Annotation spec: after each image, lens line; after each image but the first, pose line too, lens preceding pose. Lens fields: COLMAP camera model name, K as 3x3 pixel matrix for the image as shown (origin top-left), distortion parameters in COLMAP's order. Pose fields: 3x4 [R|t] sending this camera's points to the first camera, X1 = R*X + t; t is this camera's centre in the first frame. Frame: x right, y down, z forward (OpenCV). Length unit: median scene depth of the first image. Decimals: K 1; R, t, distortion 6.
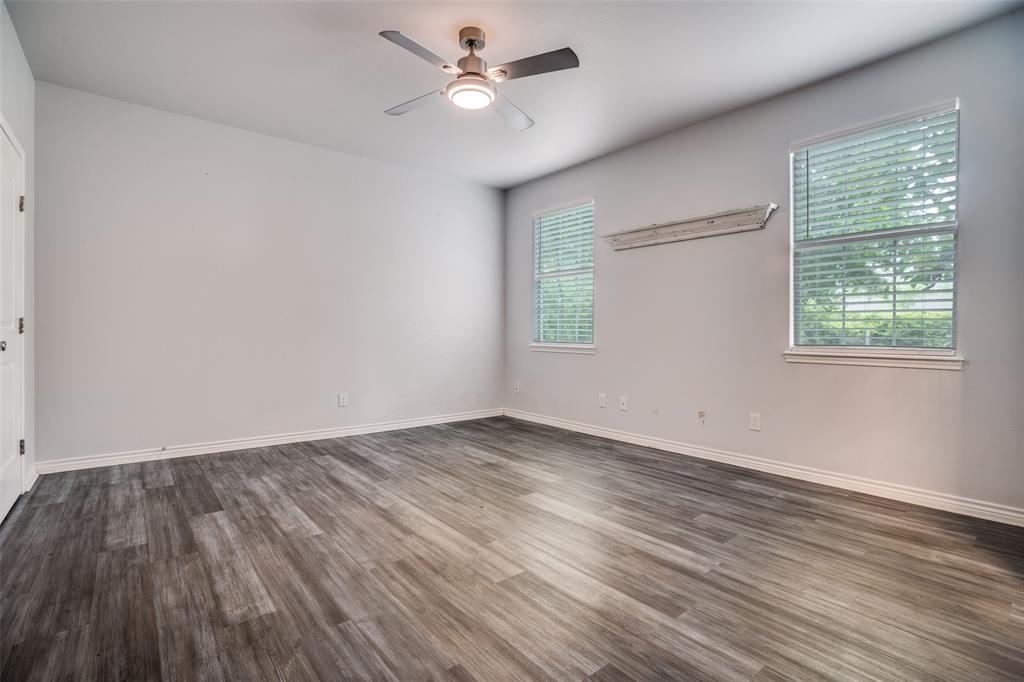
lens RADIAL K [[461.4, 0, 510.0], [0, 461.4, 337.3], [0, 0, 1]] dist [-0.017157, -0.000632]
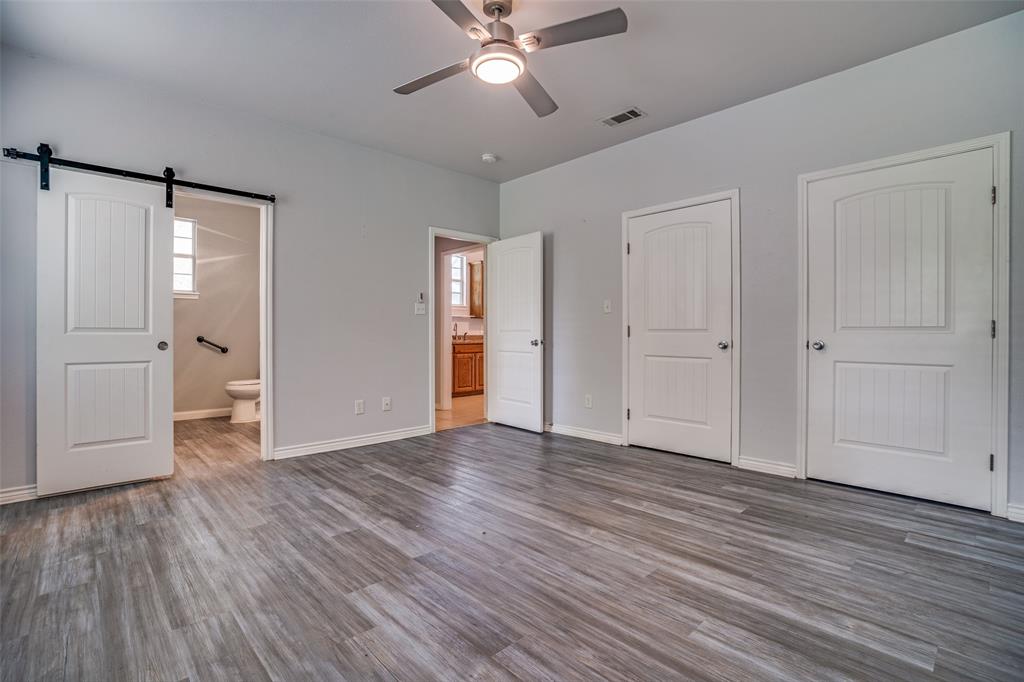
lens RADIAL K [[466.2, 0, 508.7], [0, 466.2, 338.4], [0, 0, 1]] dist [-0.004529, 0.000598]
pose [[-0.997618, -0.002485, -0.068941, -0.047922], [-0.003791, 0.999816, 0.018817, -0.020686], [0.068882, 0.019034, -0.997443, 1.962040]]
